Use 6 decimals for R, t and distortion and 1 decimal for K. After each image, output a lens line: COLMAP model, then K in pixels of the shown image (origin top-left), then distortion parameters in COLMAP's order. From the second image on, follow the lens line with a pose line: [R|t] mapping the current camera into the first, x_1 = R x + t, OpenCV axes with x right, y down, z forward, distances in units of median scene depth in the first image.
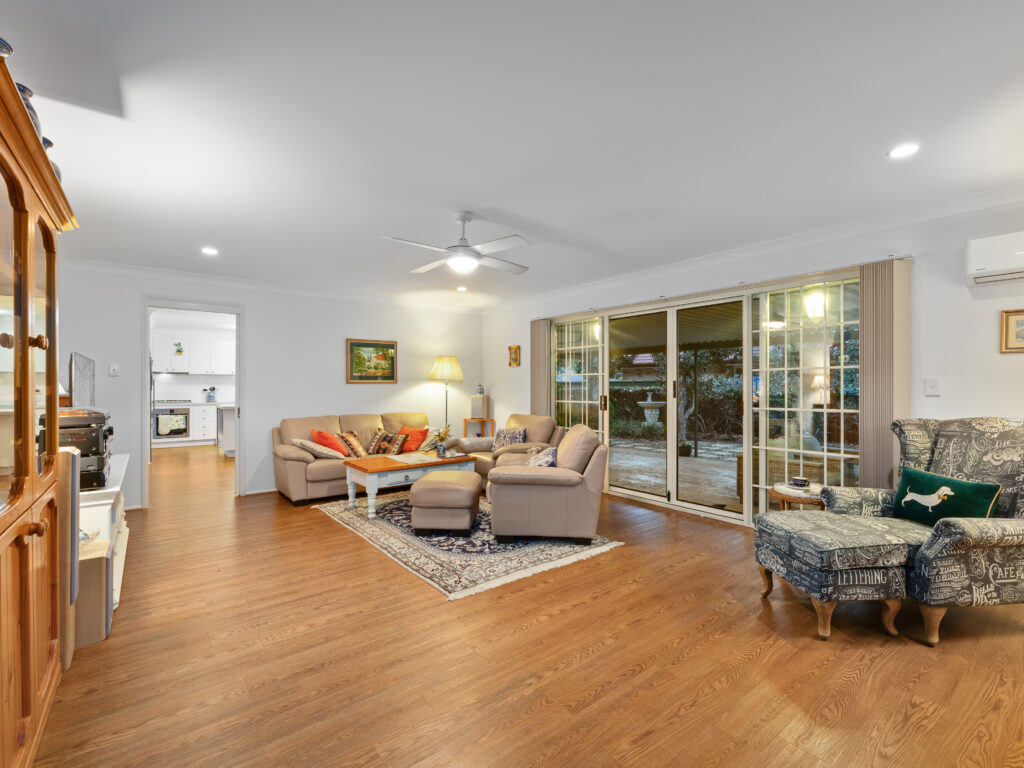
lens RADIAL K [[463.3, 0, 515.6], [0, 463.3, 387.4], [0, 0, 1]] dist [-0.003009, 0.000644]
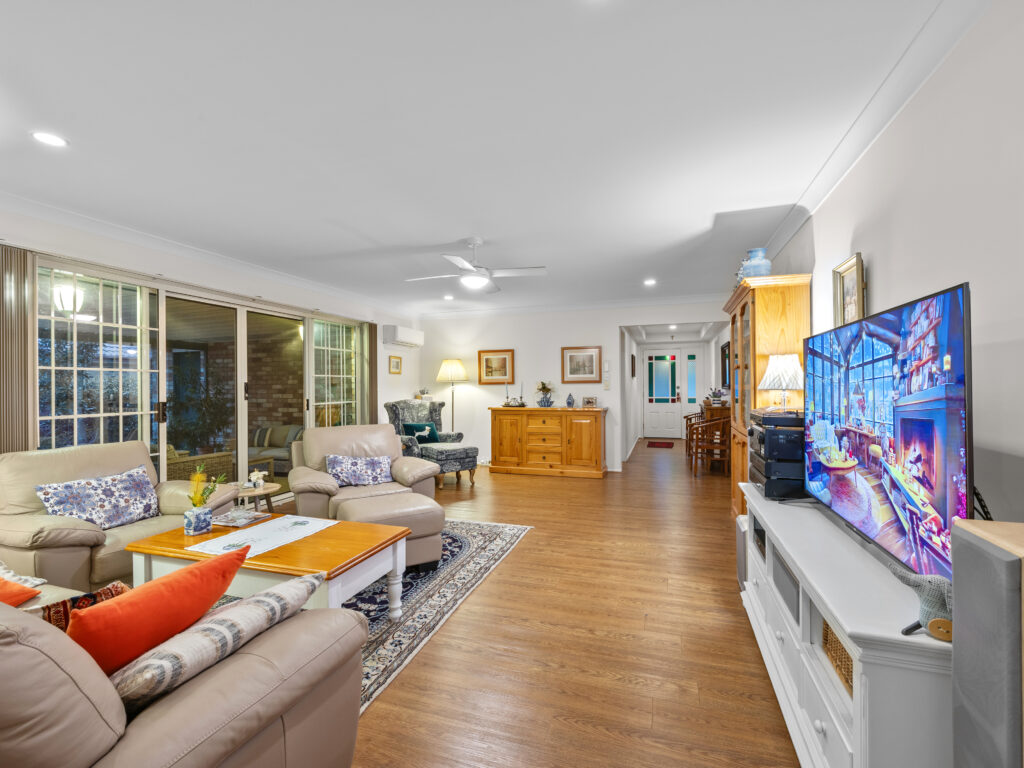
lens RADIAL K [[463.3, 0, 515.3], [0, 463.3, 386.1], [0, 0, 1]] dist [-0.003009, 0.000644]
pose [[-0.552125, 0.009397, 0.833708, -1.062225], [0.008530, 0.999948, -0.005622, 0.005973], [-0.833718, 0.004007, -0.552176, 1.458782]]
